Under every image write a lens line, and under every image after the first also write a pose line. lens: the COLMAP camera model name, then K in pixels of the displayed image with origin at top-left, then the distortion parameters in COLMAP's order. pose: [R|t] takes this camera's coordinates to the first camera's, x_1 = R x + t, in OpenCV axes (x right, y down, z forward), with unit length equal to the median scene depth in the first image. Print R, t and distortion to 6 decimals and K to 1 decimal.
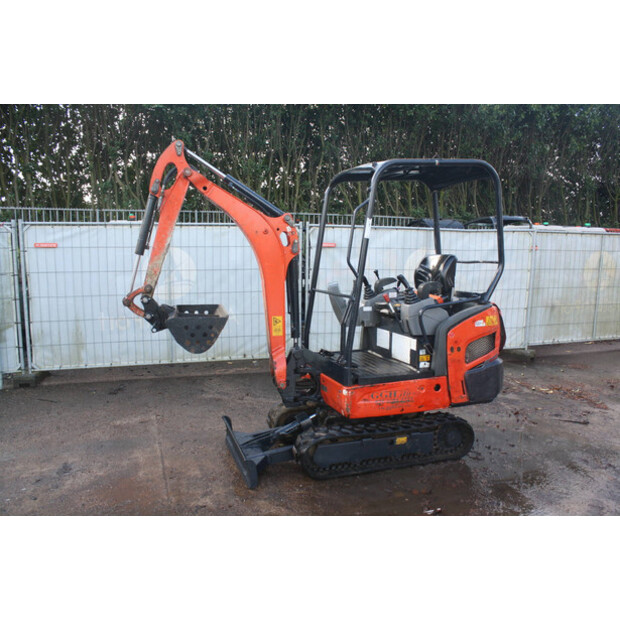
lens RADIAL K [[519.9, 0, 310.0], [0, 519.9, 310.0], [0, 0, 1]] dist [-0.167333, 0.152440]
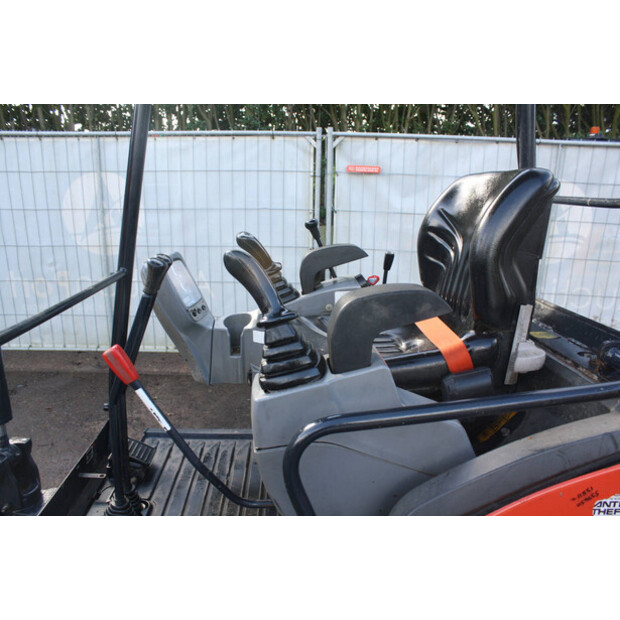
lens RADIAL K [[515.6, 0, 310.7], [0, 515.6, 318.5], [0, 0, 1]] dist [-0.165704, 0.150514]
pose [[0.957361, 0.083500, -0.276565, 0.242582], [-0.046043, 0.989184, 0.139270, -0.065064], [0.285203, -0.120597, 0.950850, 0.730597]]
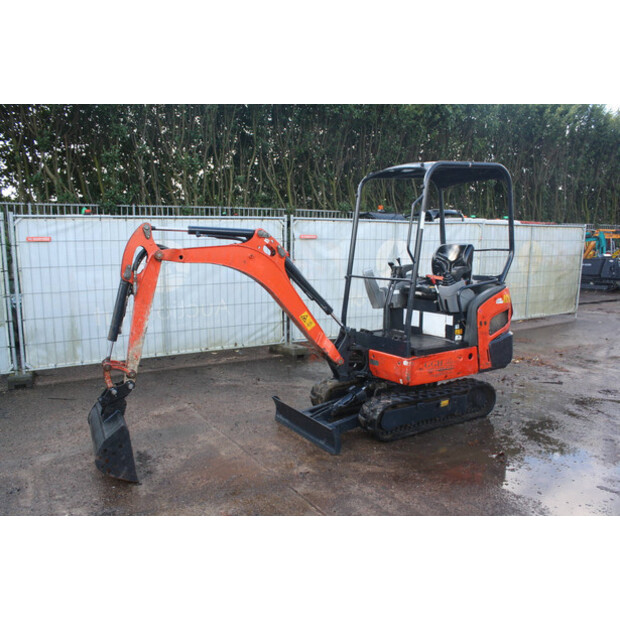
lens RADIAL K [[515.6, 0, 310.7], [0, 515.6, 318.5], [0, 0, 1]] dist [-0.165704, 0.150514]
pose [[0.977685, -0.039285, 0.206370, -0.317029], [0.033394, 0.998931, 0.031954, 0.013733], [-0.207405, -0.024350, 0.977952, -0.056709]]
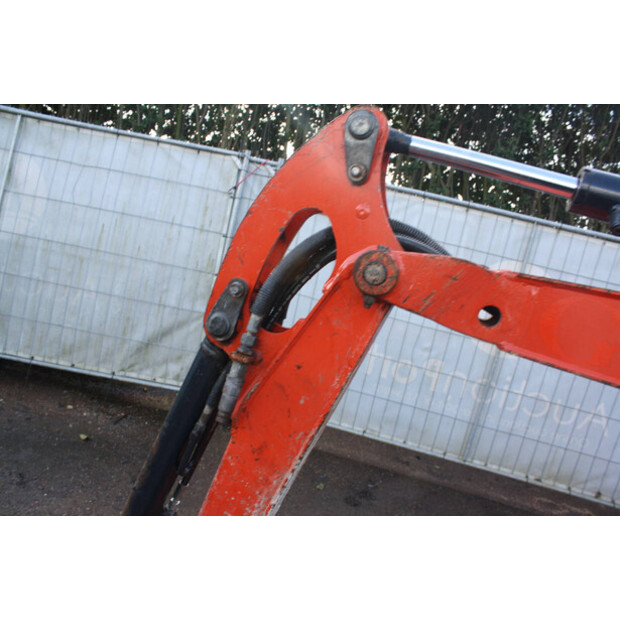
lens RADIAL K [[515.6, 0, 310.7], [0, 515.6, 318.5], [0, 0, 1]] dist [-0.165704, 0.150514]
pose [[0.845560, 0.274287, -0.458034, -0.324170], [-0.273536, 0.959346, 0.069526, -0.065943], [0.458483, 0.066500, 0.886212, 0.681334]]
